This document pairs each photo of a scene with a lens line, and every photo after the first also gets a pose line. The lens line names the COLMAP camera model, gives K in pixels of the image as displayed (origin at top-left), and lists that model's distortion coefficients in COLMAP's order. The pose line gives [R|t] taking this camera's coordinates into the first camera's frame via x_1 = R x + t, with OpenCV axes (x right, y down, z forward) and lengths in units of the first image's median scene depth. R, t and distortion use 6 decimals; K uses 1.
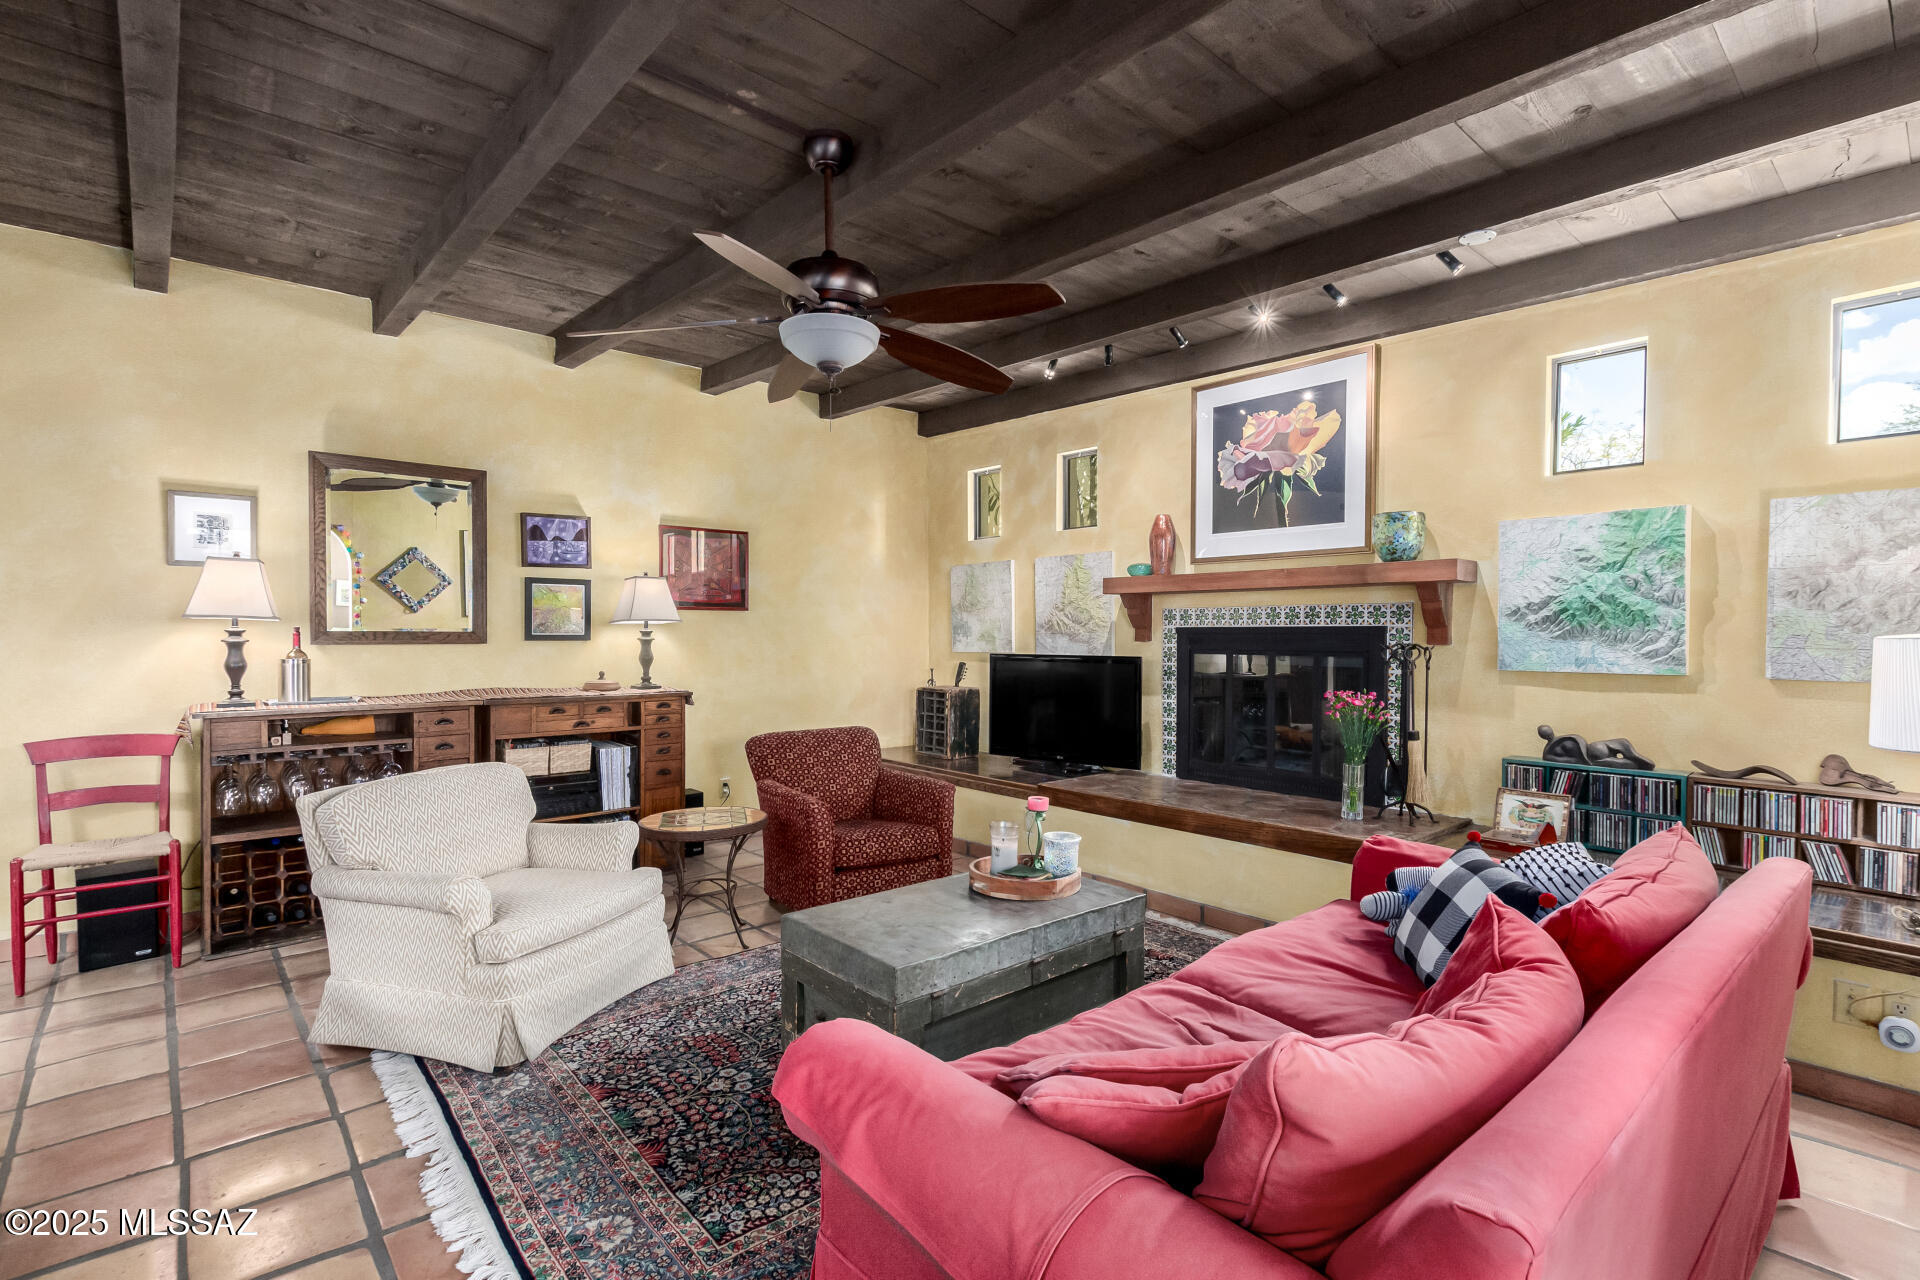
lens RADIAL K [[890.3, 0, 961.1], [0, 890.3, 642.9], [0, 0, 1]] dist [0.001700, 0.001528]
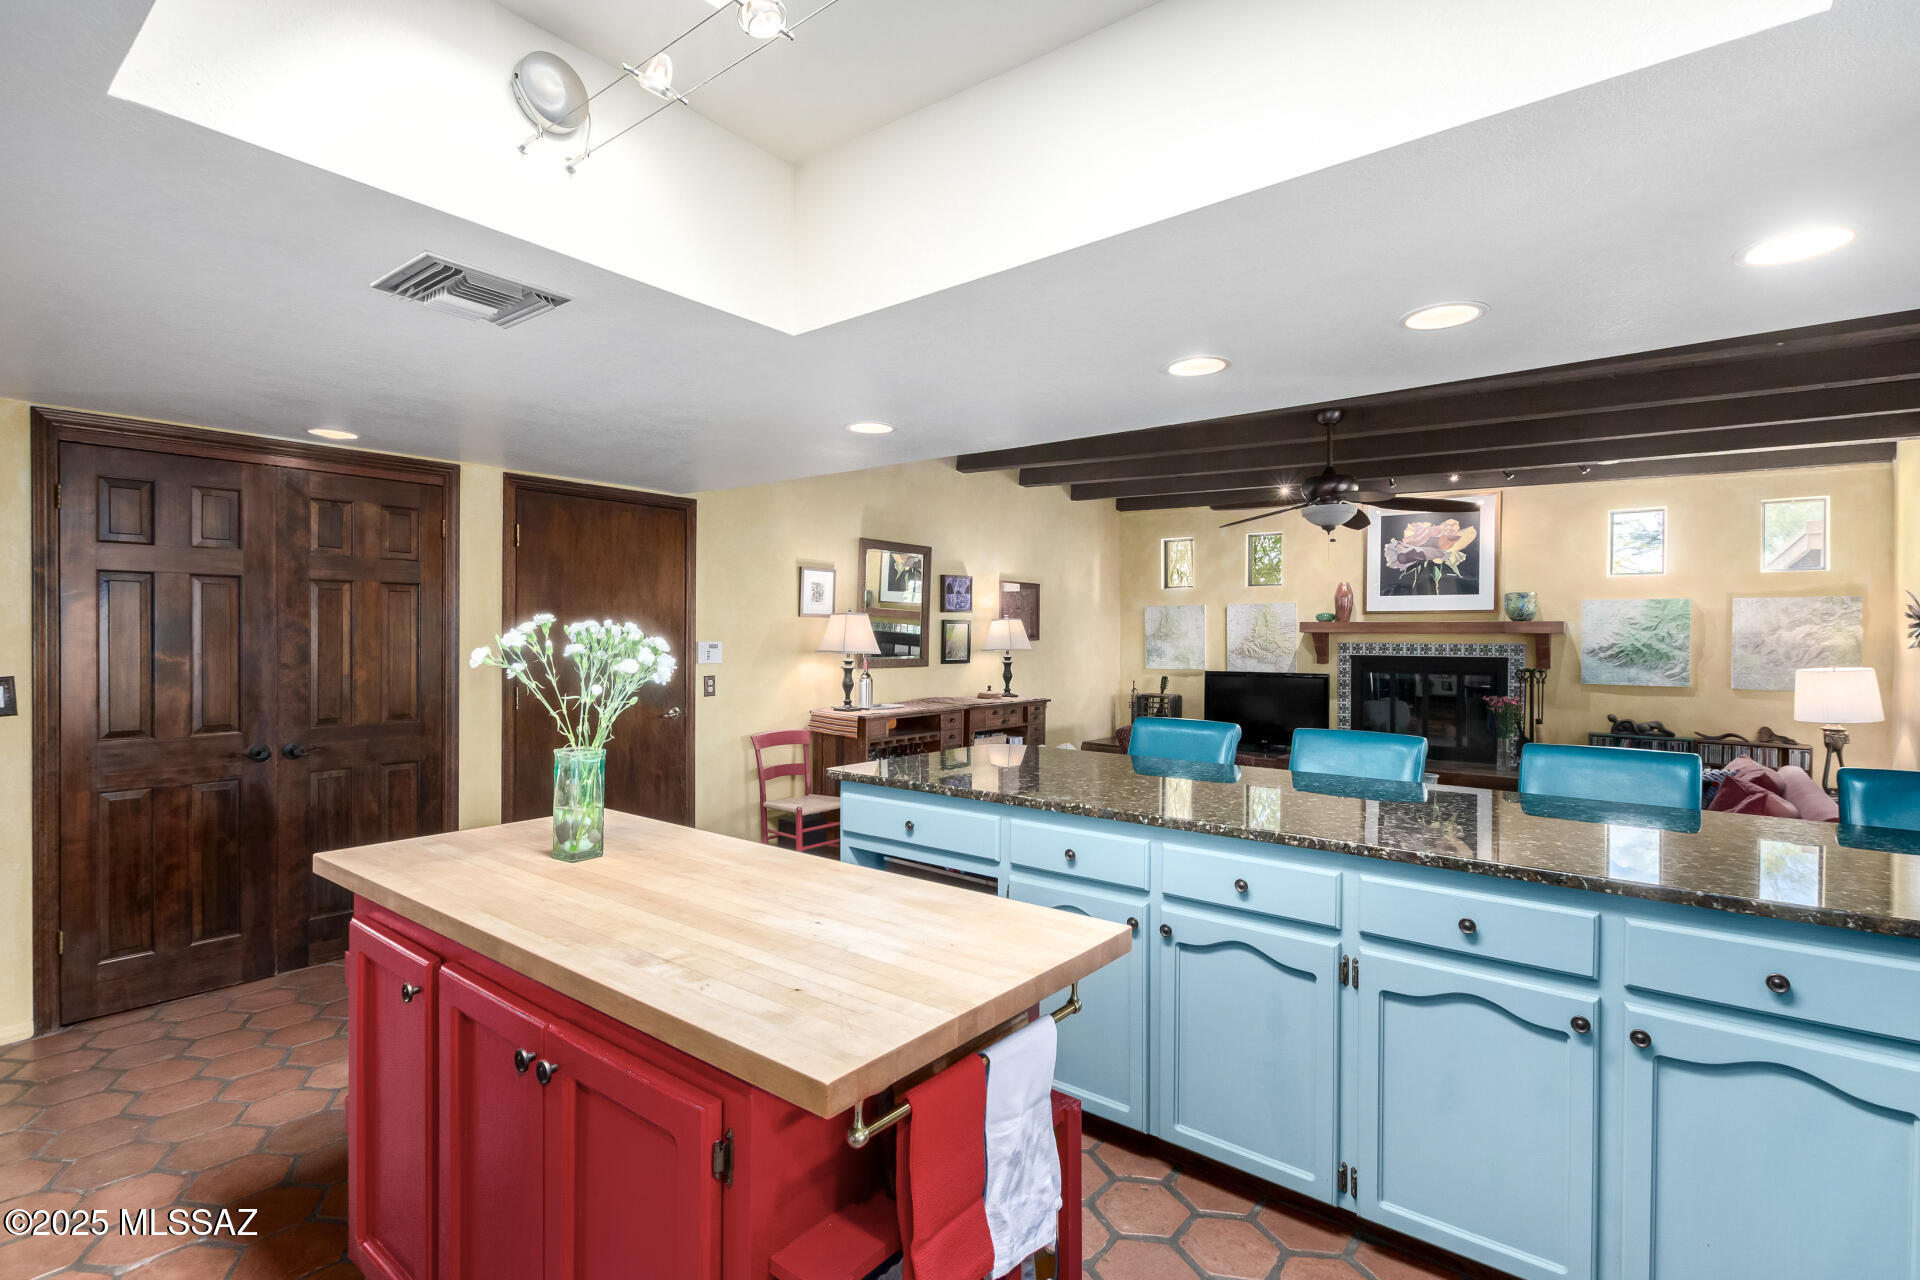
lens RADIAL K [[878.8, 0, 960.0], [0, 878.8, 640.0], [0, 0, 1]] dist [0.005010, -0.000176]
pose [[0.984610, 0.004221, 0.174714, -0.808281], [-0.002942, 0.999967, -0.007579, -0.034944], [-0.174740, 0.006948, 0.984590, -0.448668]]
